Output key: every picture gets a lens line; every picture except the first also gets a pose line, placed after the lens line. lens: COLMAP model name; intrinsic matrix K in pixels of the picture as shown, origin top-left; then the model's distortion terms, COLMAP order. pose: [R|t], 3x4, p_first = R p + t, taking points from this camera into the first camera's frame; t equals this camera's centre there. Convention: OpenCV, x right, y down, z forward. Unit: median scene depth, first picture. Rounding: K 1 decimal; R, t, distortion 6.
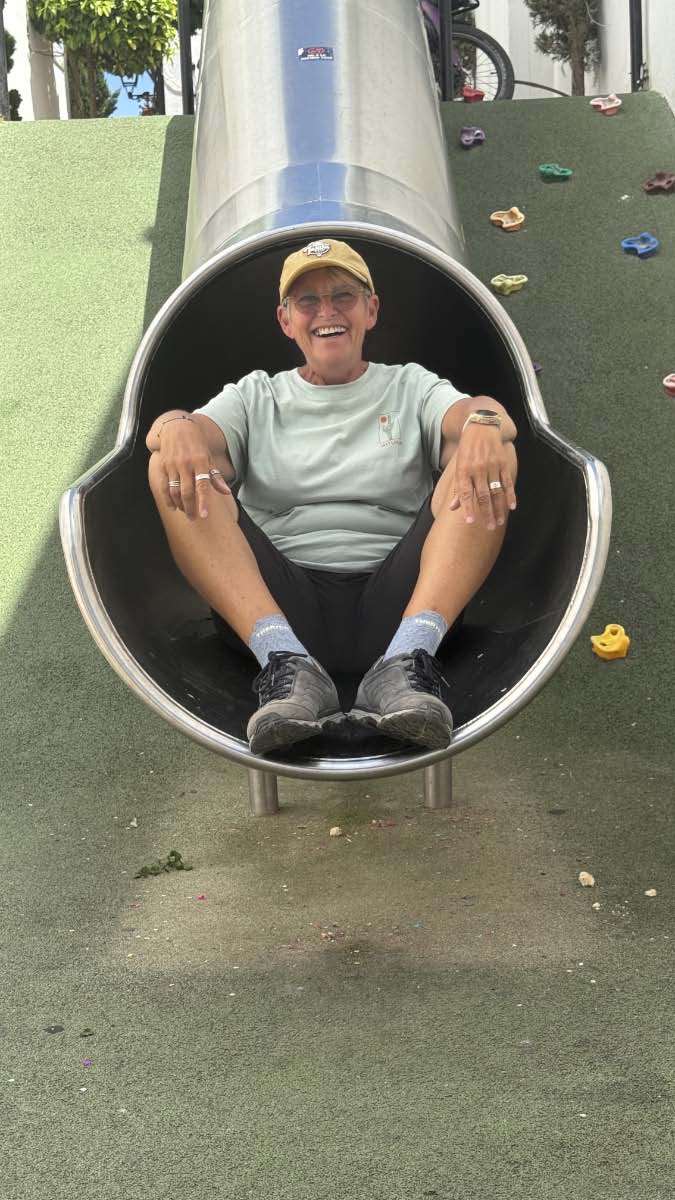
lens RADIAL K [[1700.4, 0, 335.4], [0, 1700.4, 600.5], [0, 0, 1]] dist [0.085407, 0.000000]
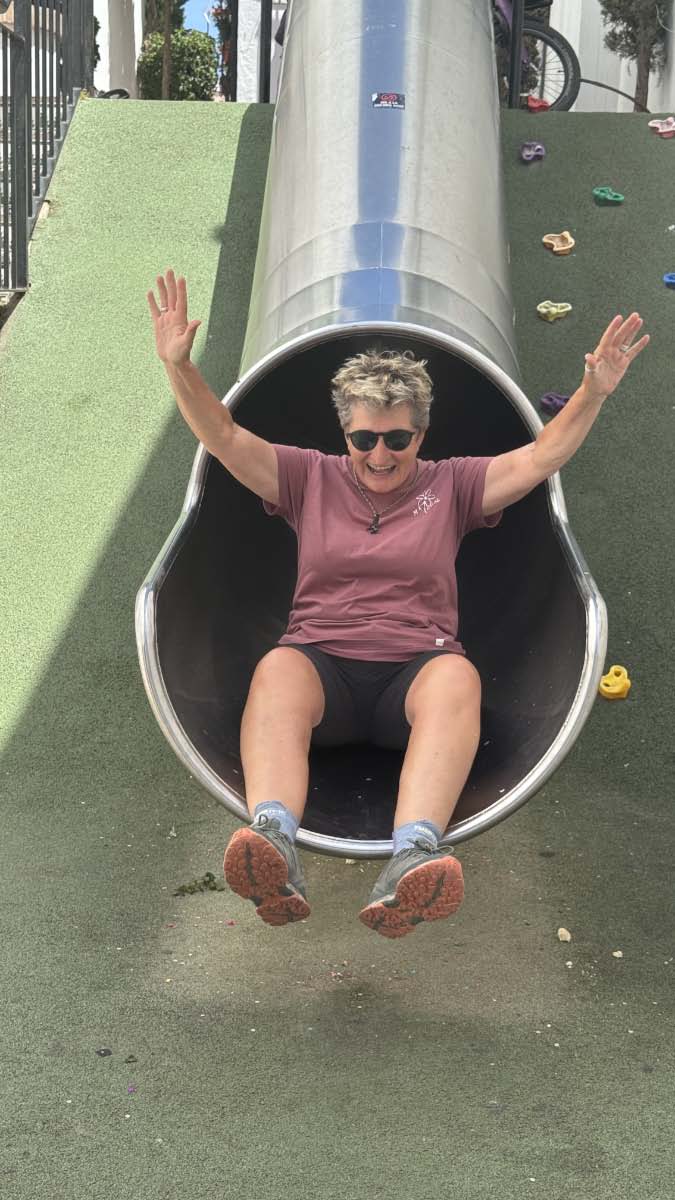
lens RADIAL K [[1693.6, 0, 339.2], [0, 1693.6, 599.6], [0, 0, 1]] dist [0.088747, 0.000000]
pose [[0.996973, 0.076479, -0.014024, -0.004908], [-0.075484, 0.995255, 0.061399, -0.104140], [0.018653, -0.060155, 0.998015, -0.118059]]
